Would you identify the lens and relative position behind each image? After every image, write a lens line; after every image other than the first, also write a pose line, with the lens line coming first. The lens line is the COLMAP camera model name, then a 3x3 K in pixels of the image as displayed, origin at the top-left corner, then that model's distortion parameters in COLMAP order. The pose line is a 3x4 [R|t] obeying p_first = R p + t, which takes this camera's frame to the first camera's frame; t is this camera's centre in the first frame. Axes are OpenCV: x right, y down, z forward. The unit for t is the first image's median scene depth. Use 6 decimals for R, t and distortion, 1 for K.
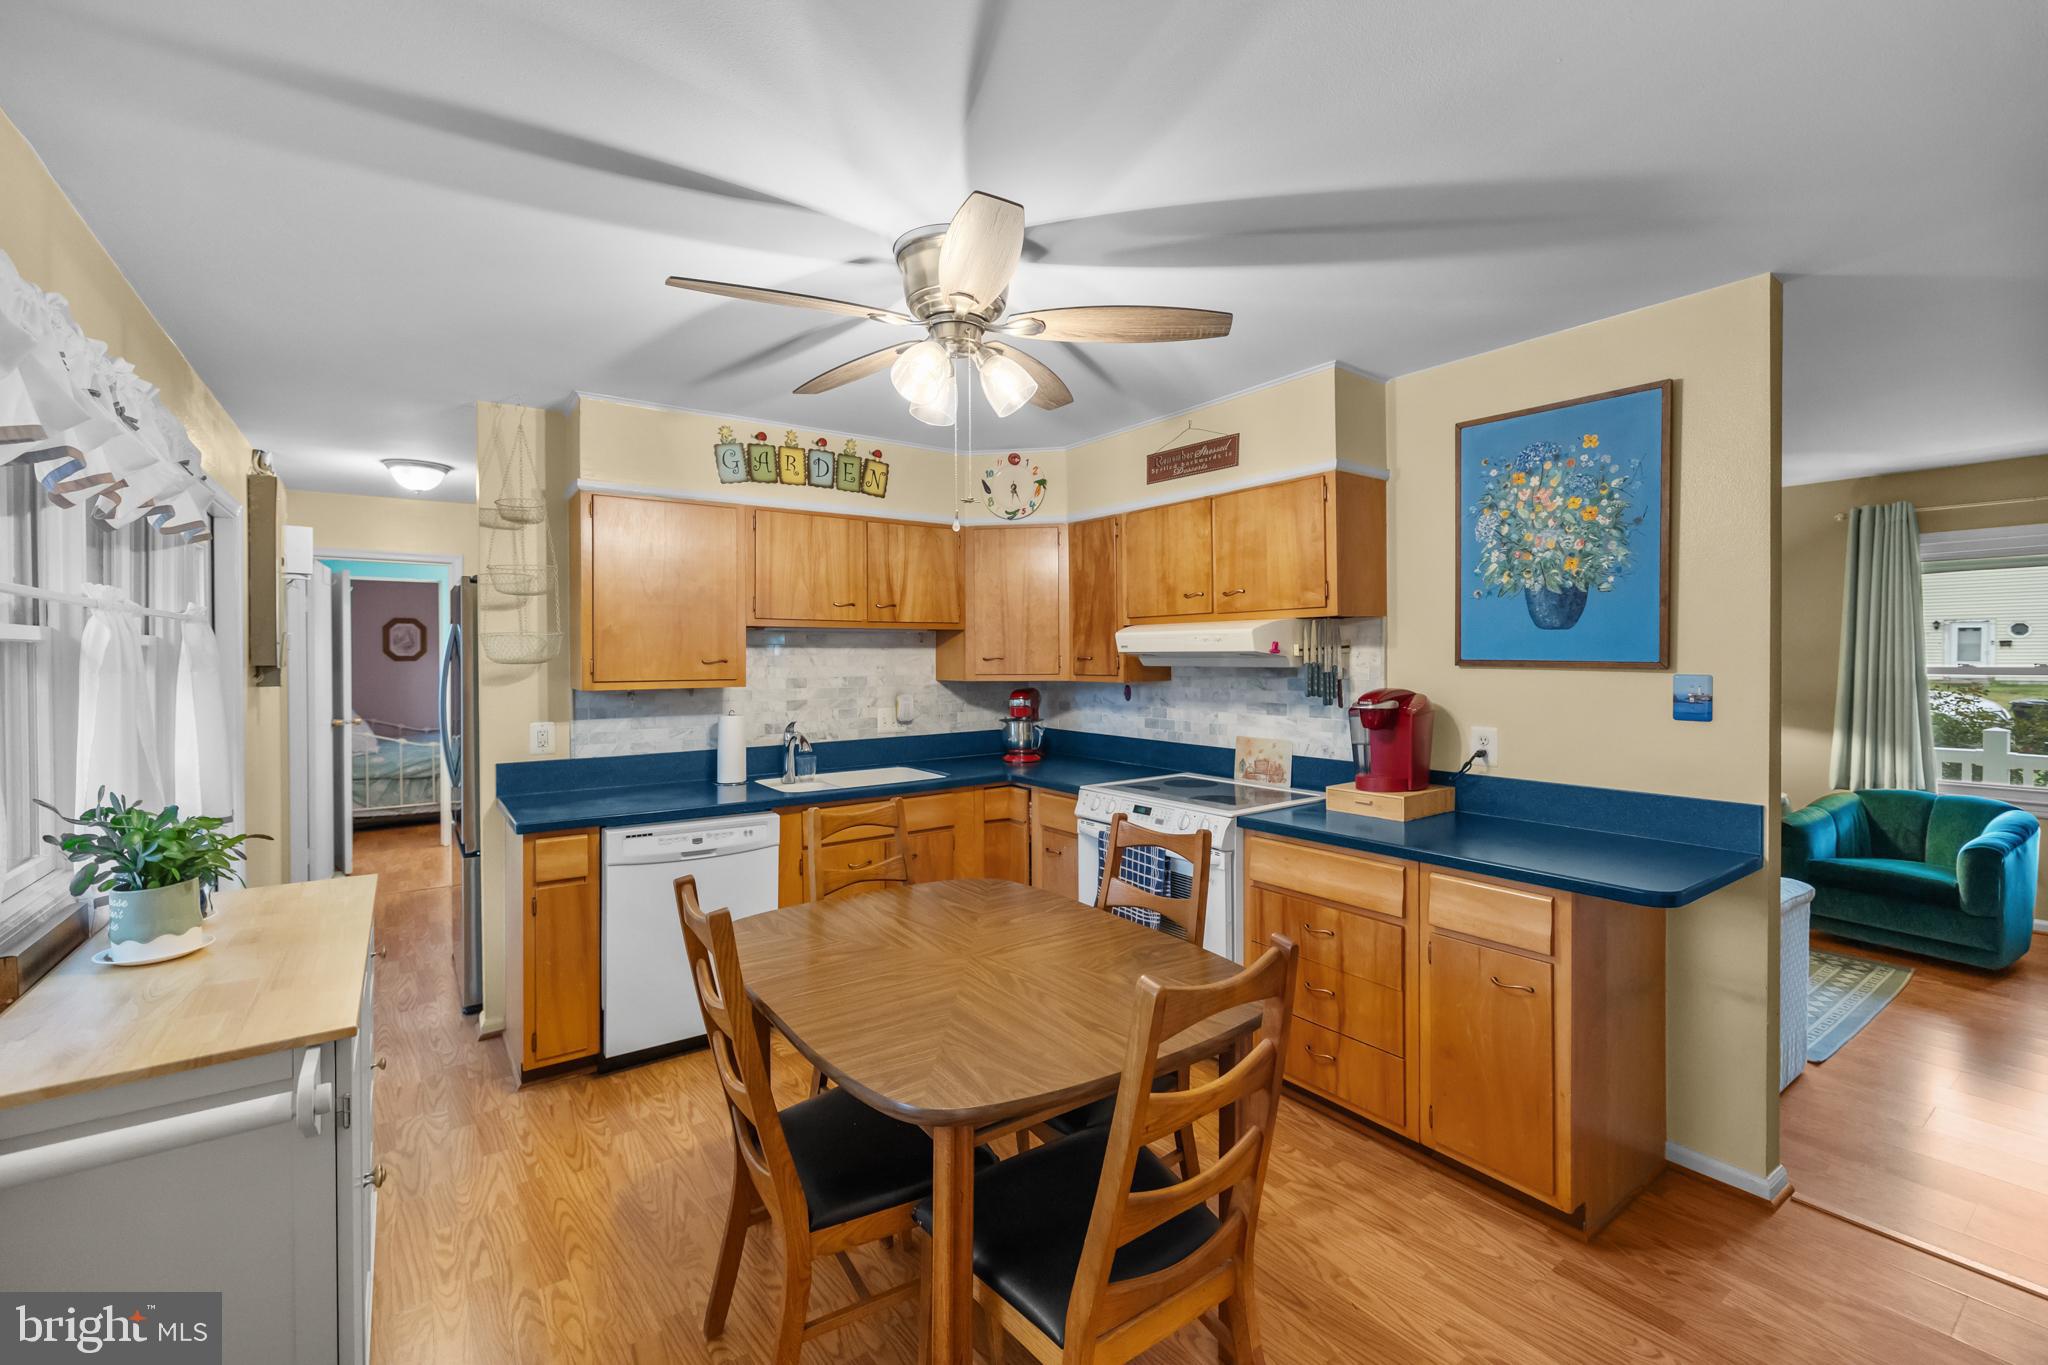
lens RADIAL K [[875.2, 0, 1014.7], [0, 875.2, 667.1], [0, 0, 1]] dist [0.005223, -0.001091]
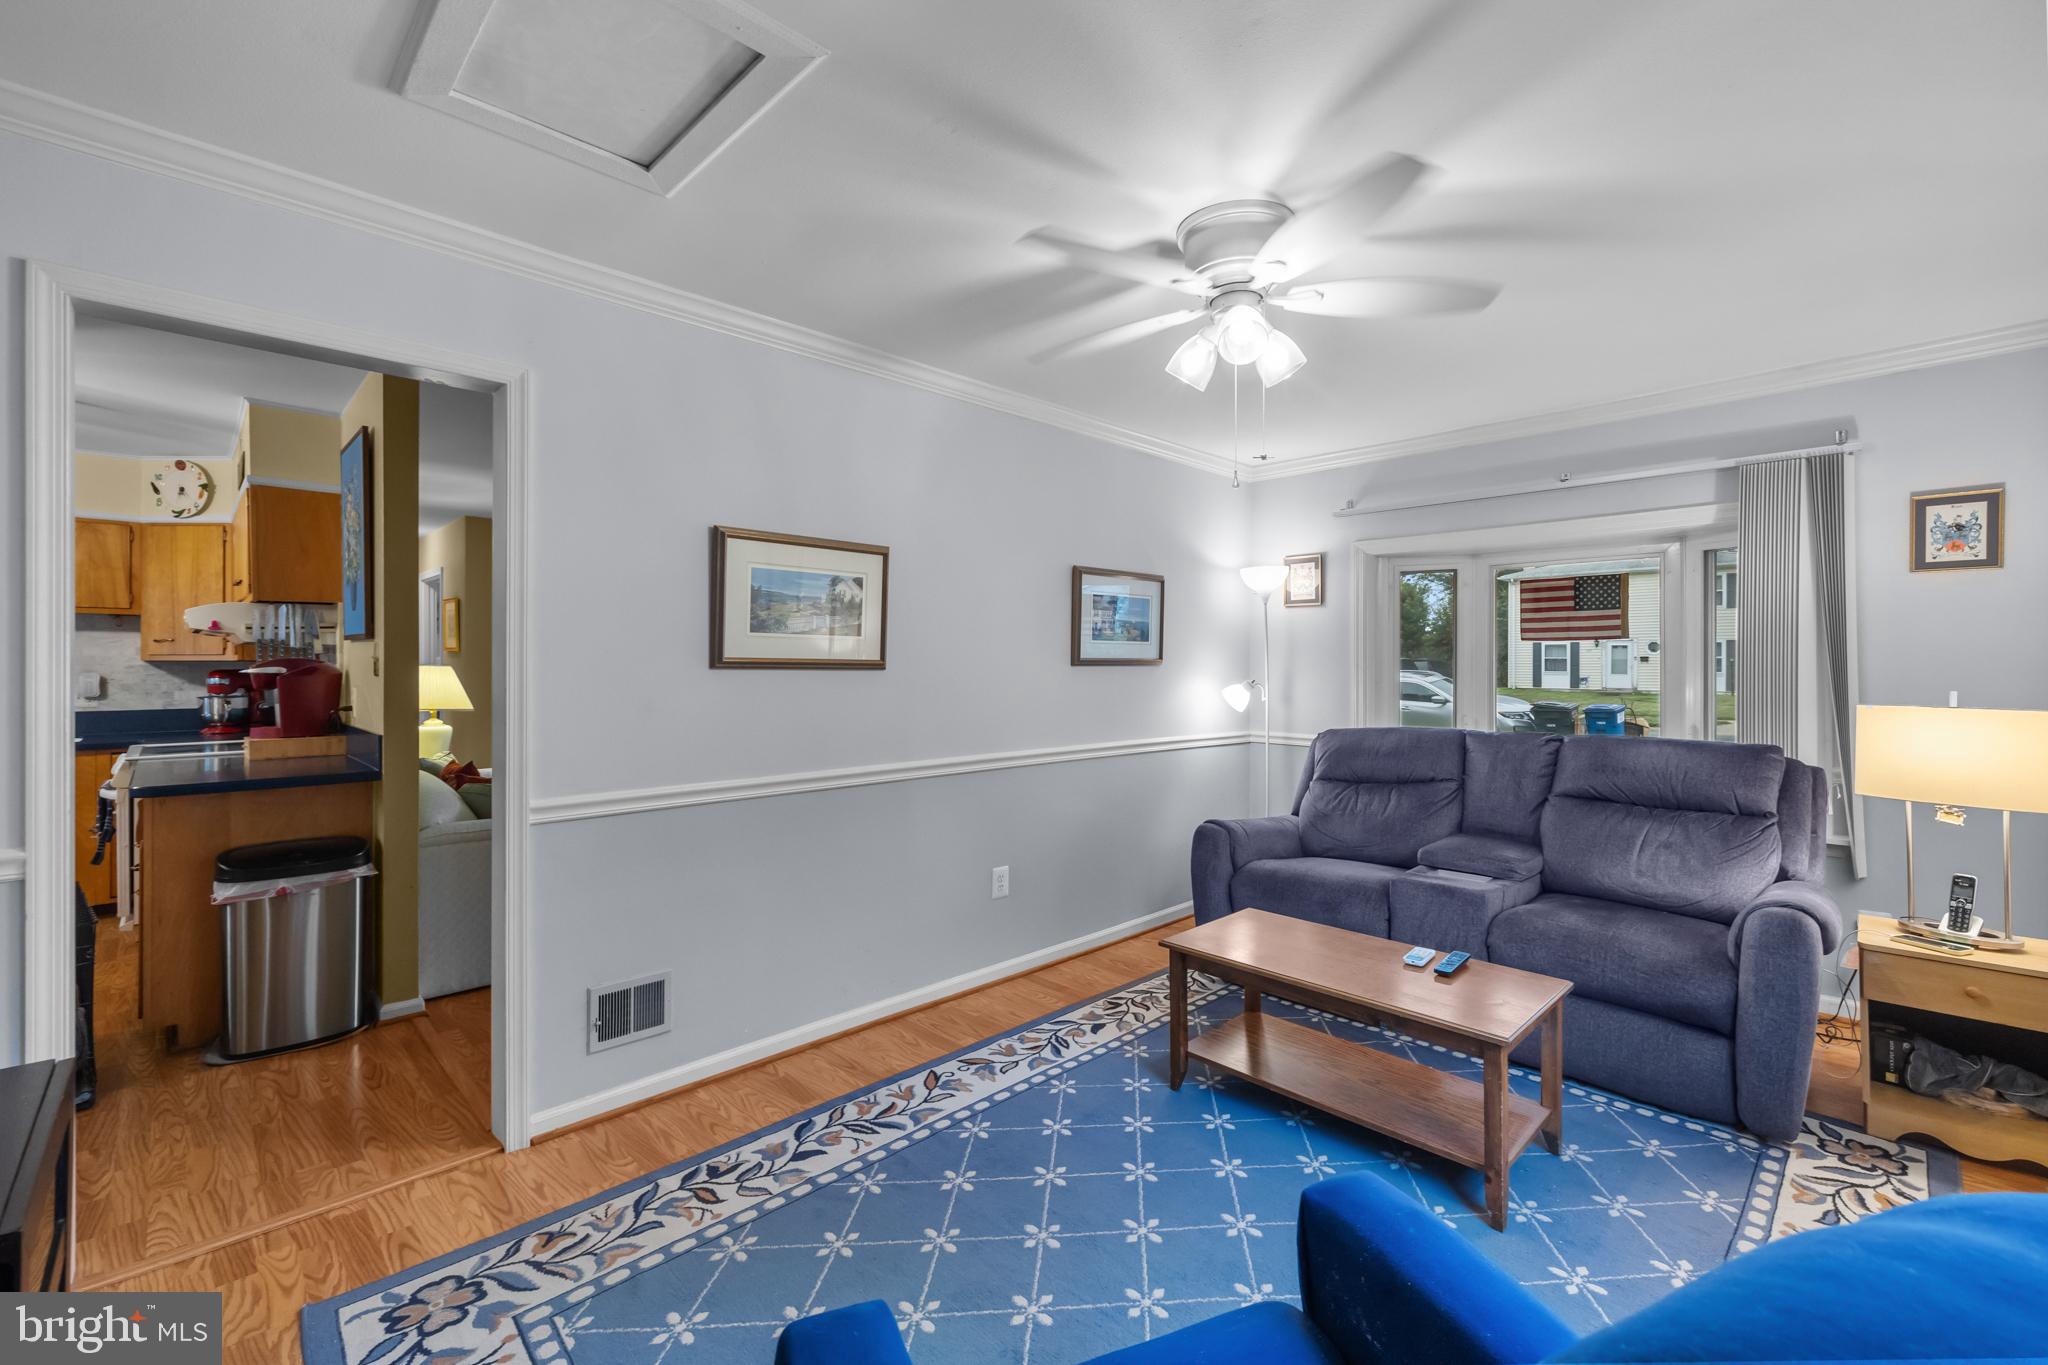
lens RADIAL K [[875.2, 0, 1033.3], [0, 875.2, 663.3], [0, 0, 1]] dist [0.005223, -0.001091]
pose [[0.987097, 0.010261, 0.159792, 1.023772], [-0.007894, 0.999850, -0.015440, 0.031935], [-0.159926, 0.013980, 0.987030, -0.333253]]
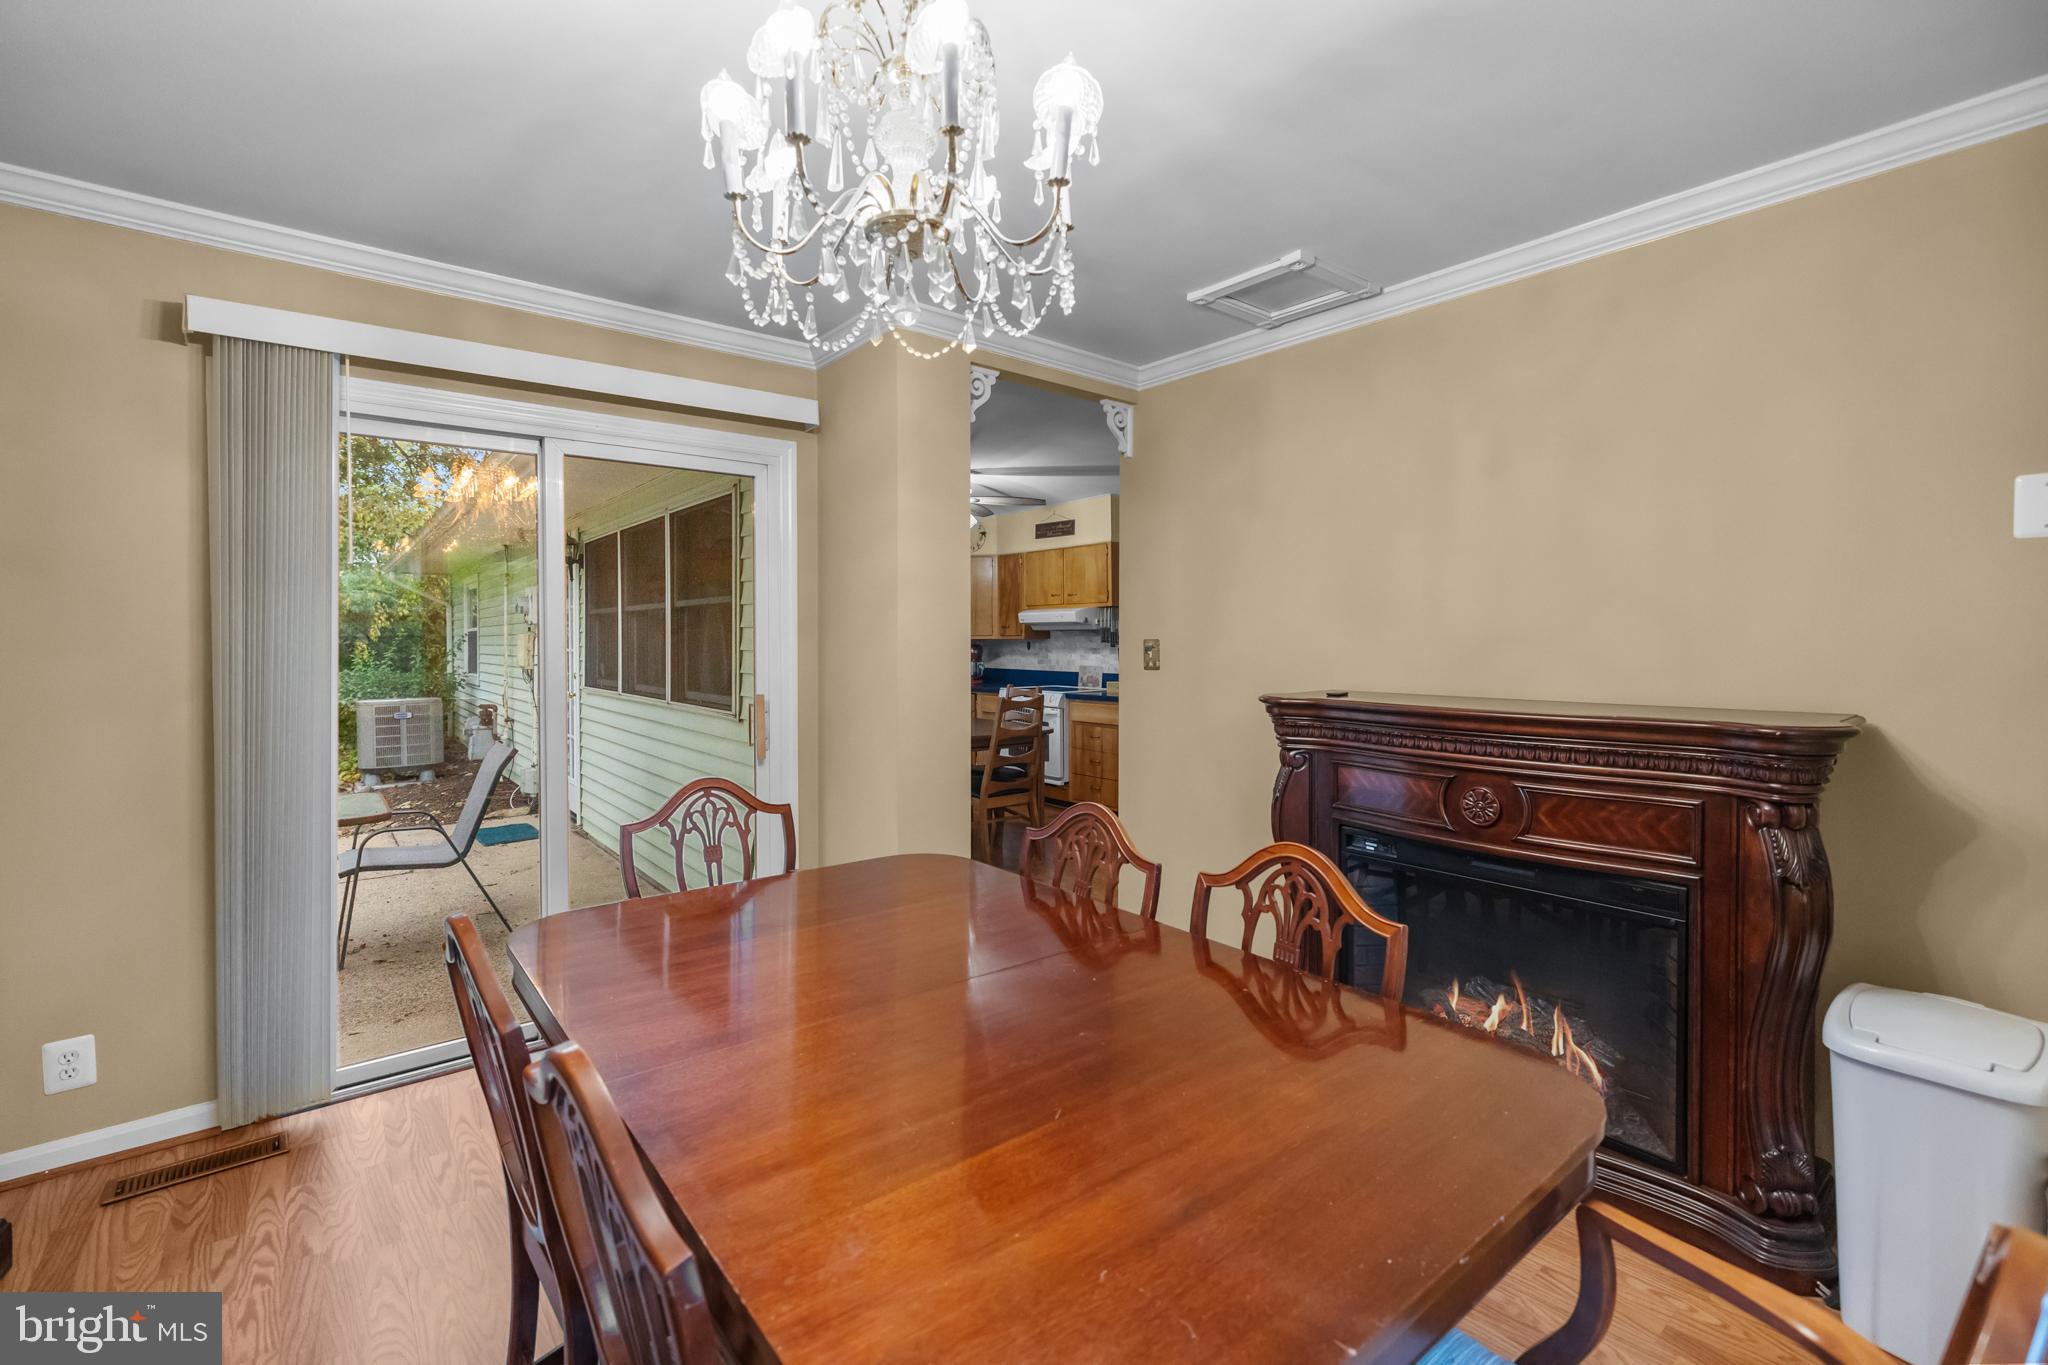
lens RADIAL K [[875.2, 0, 1039.5], [0, 875.2, 657.3], [0, 0, 1]] dist [0.005223, -0.001091]
pose [[0.996639, 0.006906, 0.081621, -0.000726], [-0.007217, 0.999968, 0.003517, 0.054126], [-0.081595, -0.004094, 0.996657, -0.991327]]
